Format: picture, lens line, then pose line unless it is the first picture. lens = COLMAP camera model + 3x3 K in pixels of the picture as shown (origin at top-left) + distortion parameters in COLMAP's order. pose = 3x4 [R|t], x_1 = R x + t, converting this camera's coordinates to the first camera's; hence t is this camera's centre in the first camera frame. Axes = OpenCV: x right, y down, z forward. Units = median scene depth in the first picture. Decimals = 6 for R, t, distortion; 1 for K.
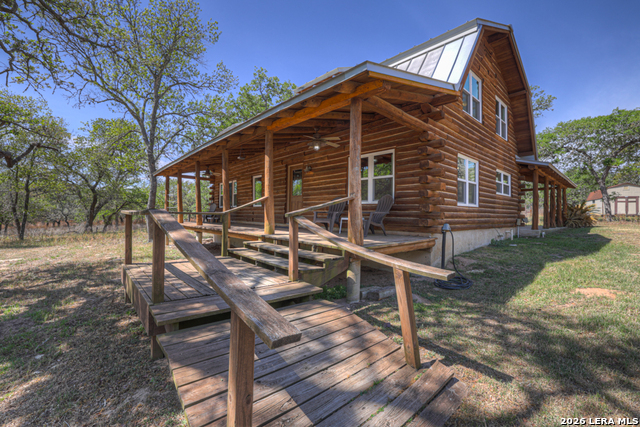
lens RADIAL K [[278.6, 0, 318.6], [0, 278.6, 210.6], [0, 0, 1]] dist [-0.022673, 0.000369]
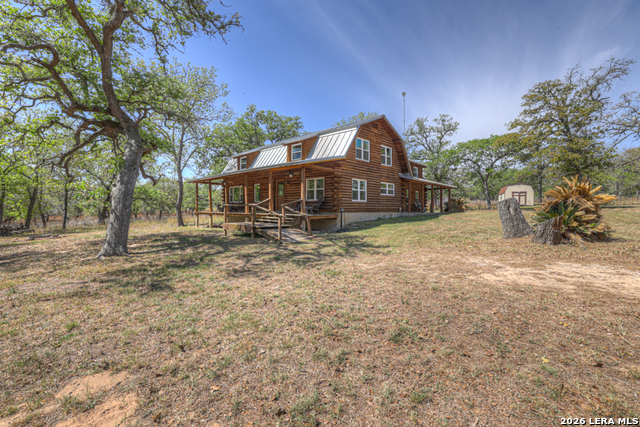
lens RADIAL K [[276.6, 0, 317.5], [0, 276.6, 207.3], [0, 0, 1]] dist [-0.040486, 0.018641]
pose [[0.996707, -0.009480, 0.080533, 0.023421], [0.008403, 0.999871, 0.013696, -0.001136], [-0.080653, -0.012975, 0.996658, -1.110855]]
